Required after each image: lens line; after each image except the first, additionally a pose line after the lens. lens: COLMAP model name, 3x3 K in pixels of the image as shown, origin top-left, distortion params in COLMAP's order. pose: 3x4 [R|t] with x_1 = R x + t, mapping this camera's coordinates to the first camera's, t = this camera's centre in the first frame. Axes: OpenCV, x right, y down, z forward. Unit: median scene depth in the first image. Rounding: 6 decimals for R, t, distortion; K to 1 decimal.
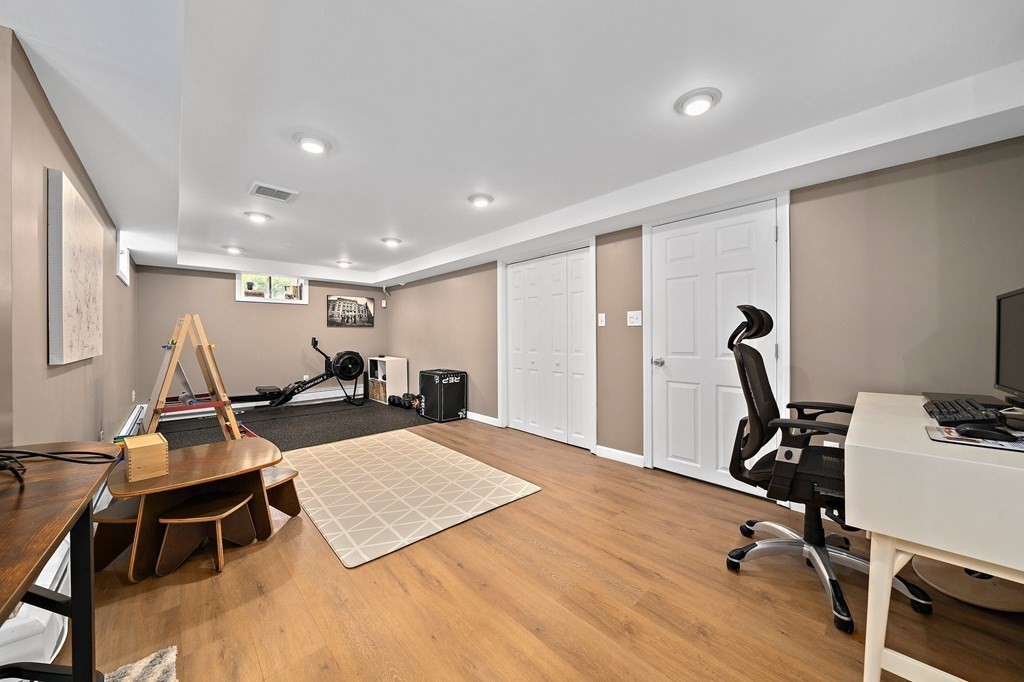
lens RADIAL K [[360.6, 0, 512.0], [0, 360.6, 341.0], [0, 0, 1]] dist [-0.001403, -0.000039]
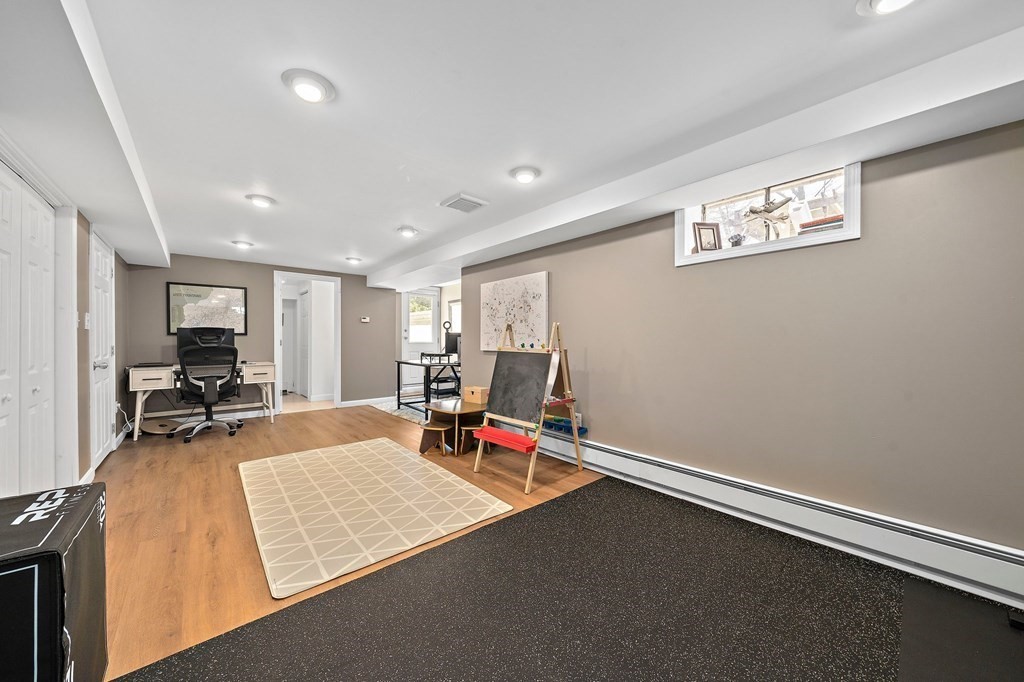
lens RADIAL K [[360.2, 0, 507.1], [0, 360.2, 342.0], [0, 0, 1]] dist [-0.004391, -0.000117]
pose [[-0.999074, 0.000901, 0.043015, -0.493067], [0.001617, 0.999861, 0.016618, -0.015133], [-0.042995, 0.016672, -0.998936, 1.210922]]
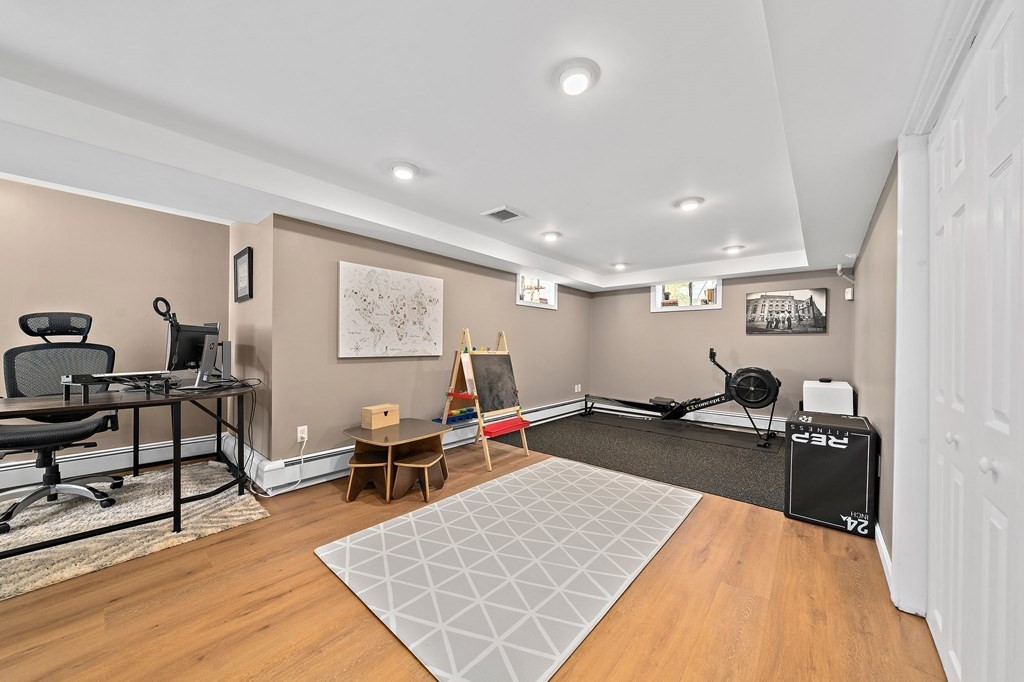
lens RADIAL K [[357.0, 0, 508.7], [0, 357.0, 348.4], [0, 0, 1]] dist [-0.008119, -0.000213]
pose [[0.099576, 0.012564, -0.994951, 0.254241], [-0.023341, 0.999675, 0.010287, -0.007874], [0.994756, 0.022199, 0.099837, 0.536015]]
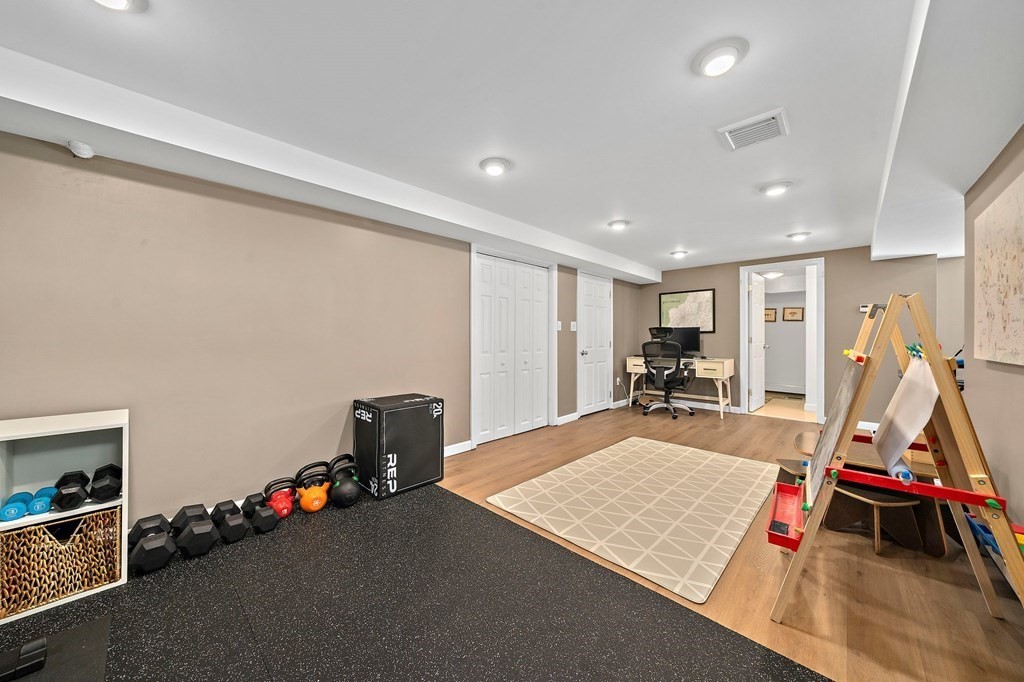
lens RADIAL K [[360.2, 0, 507.1], [0, 360.2, 342.0], [0, 0, 1]] dist [-0.004391, -0.000117]
pose [[-0.052480, -0.011312, 0.998558, -0.786611], [0.010806, 0.999871, 0.011895, -0.010868], [-0.998564, 0.011414, -0.052351, 0.894548]]
